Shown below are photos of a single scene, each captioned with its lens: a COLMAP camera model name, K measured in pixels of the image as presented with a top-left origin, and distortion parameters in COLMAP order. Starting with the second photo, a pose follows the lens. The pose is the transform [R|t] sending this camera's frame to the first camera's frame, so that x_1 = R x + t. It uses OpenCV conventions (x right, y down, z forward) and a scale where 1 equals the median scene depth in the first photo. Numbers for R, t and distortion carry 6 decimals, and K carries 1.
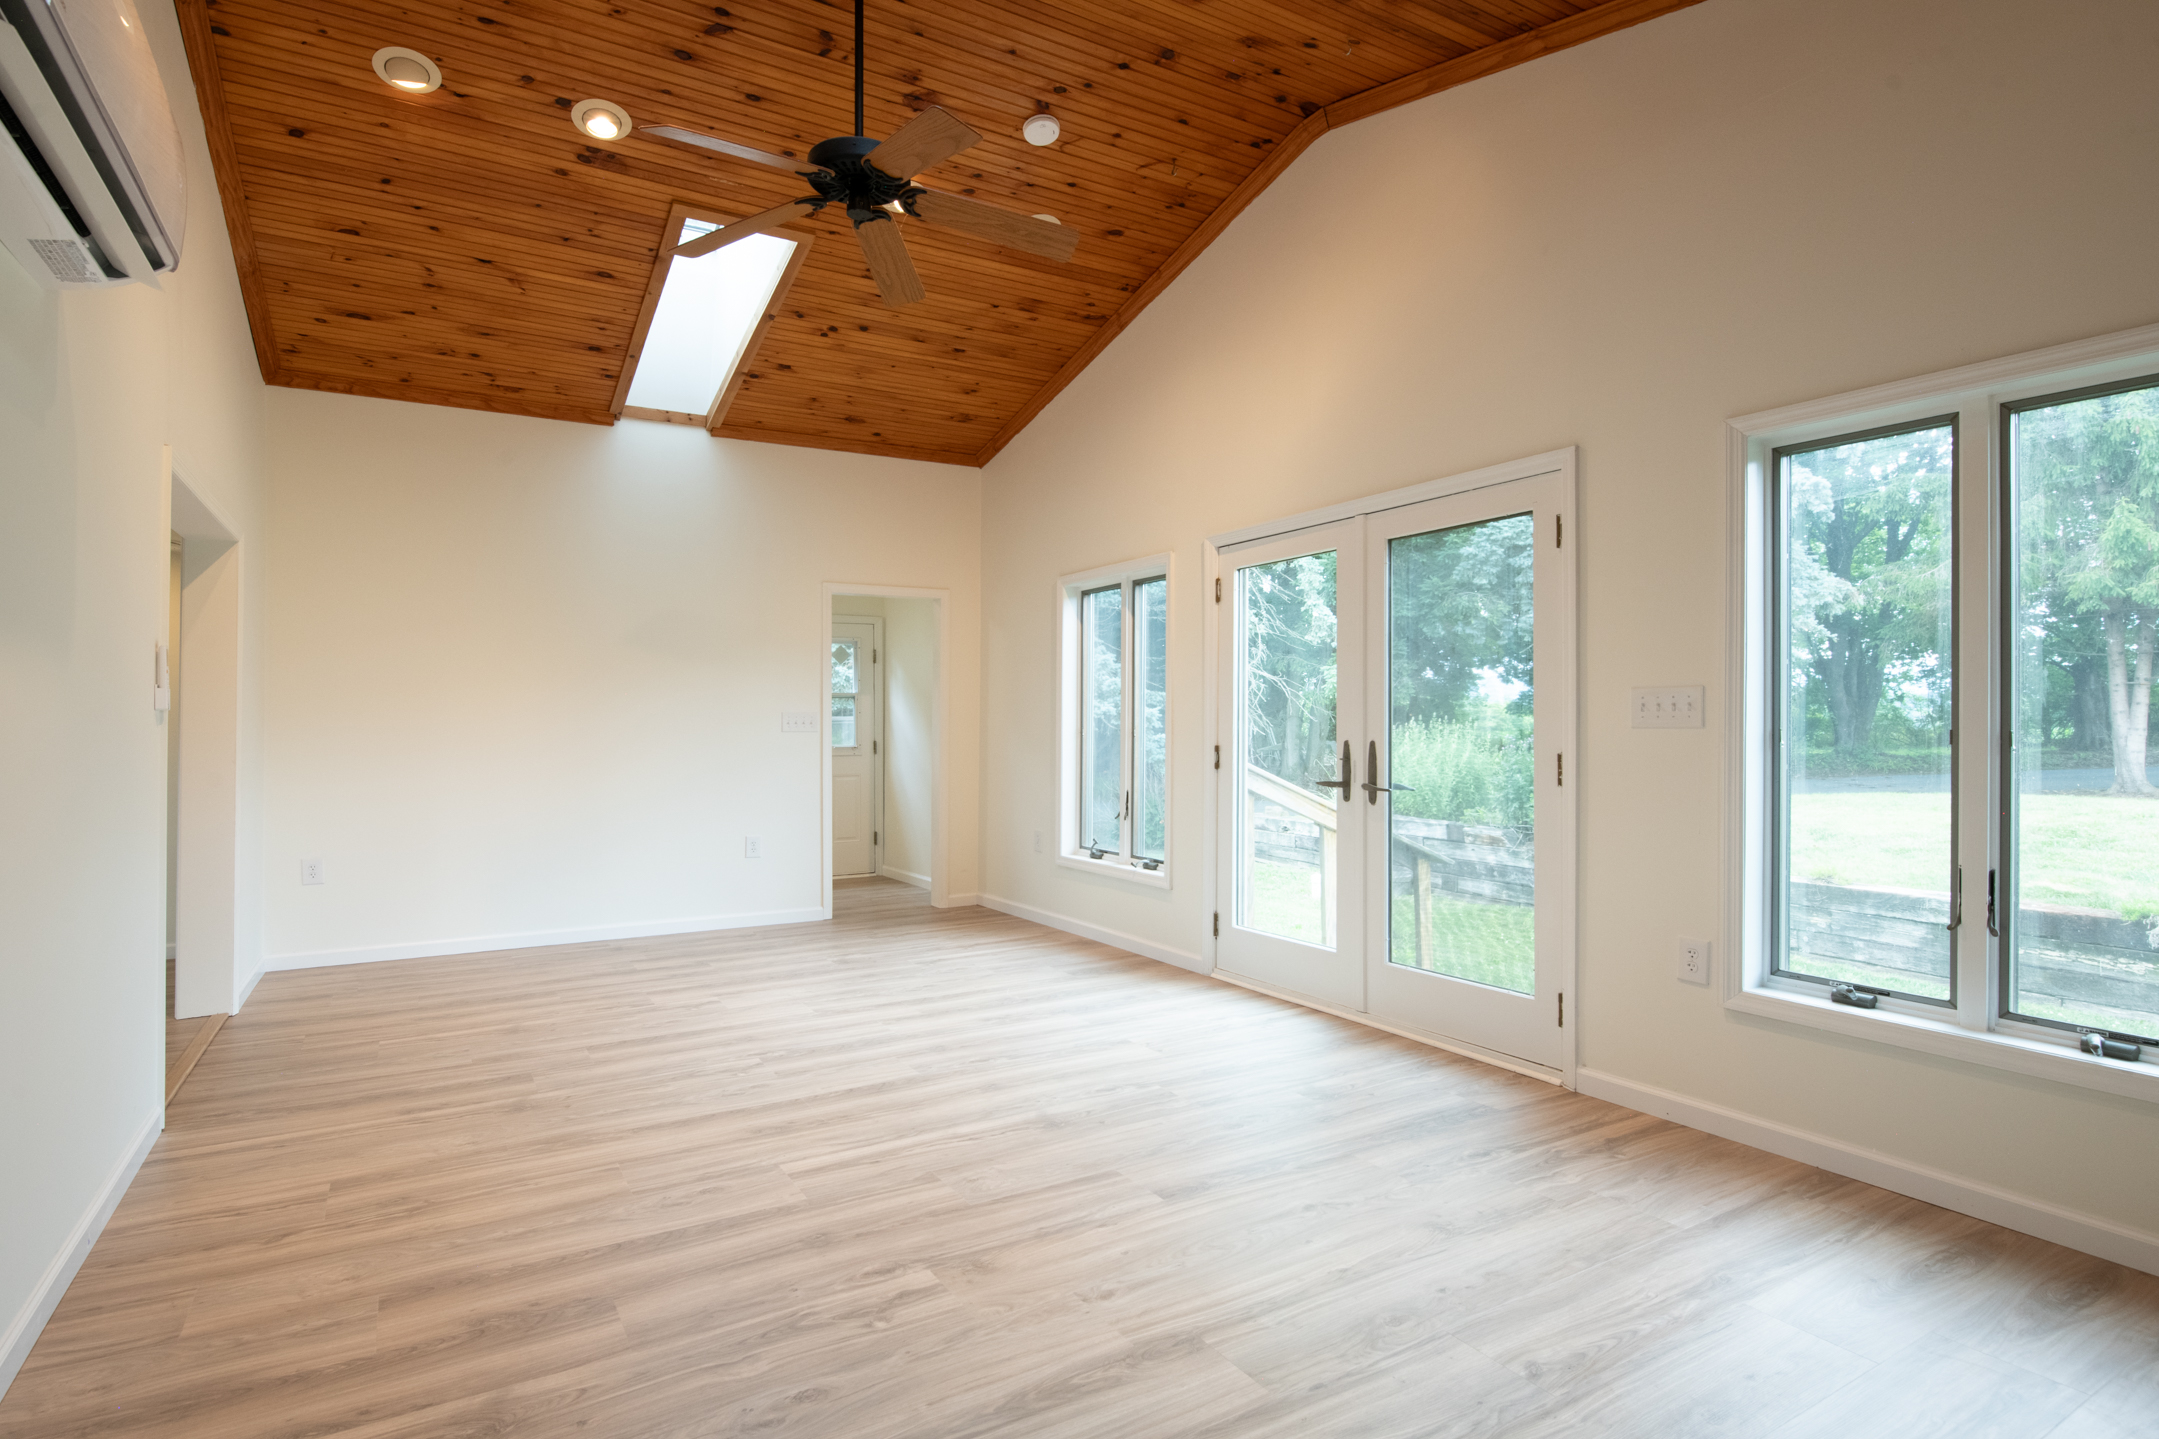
lens RADIAL K [[1029.9, 0, 1059.8], [0, 1029.9, 721.9], [0, 0, 1]] dist [0.007125, -0.009886]
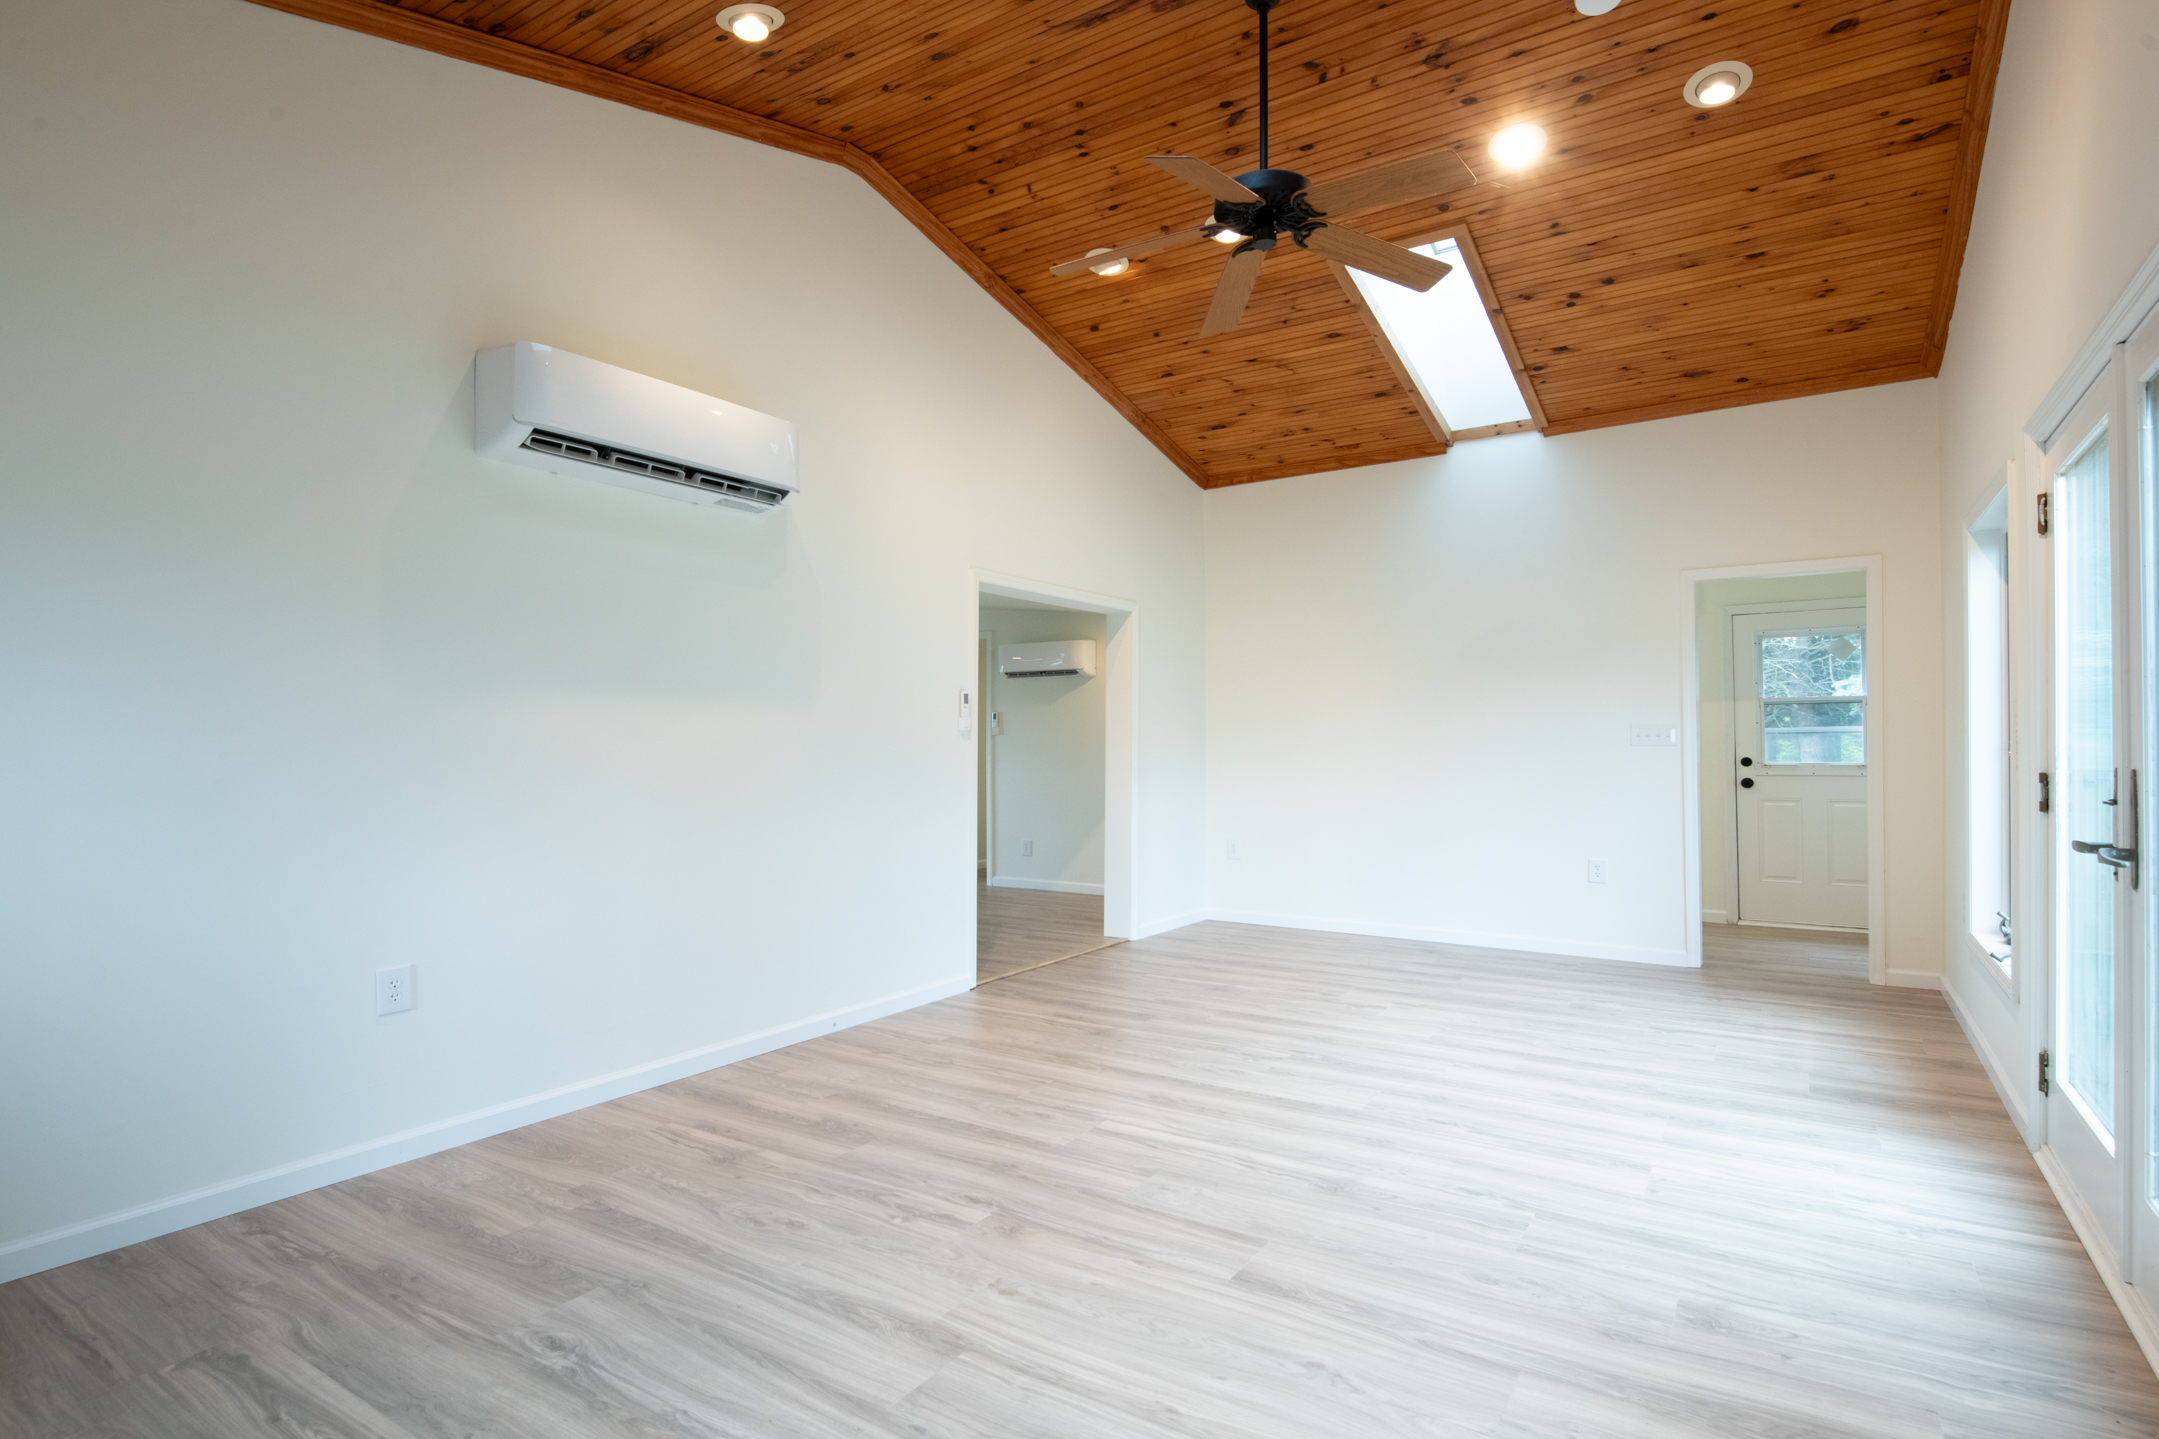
lens RADIAL K [[1070.3, 0, 1158.5], [0, 1070.3, 721.5], [0, 0, 1]] dist [0.003856, -0.009757]
pose [[0.494231, -0.014200, -0.869215, 0.621713], [0.005044, 0.999897, -0.013467, -0.001225], [0.869316, 0.002272, 0.494252, 0.350348]]
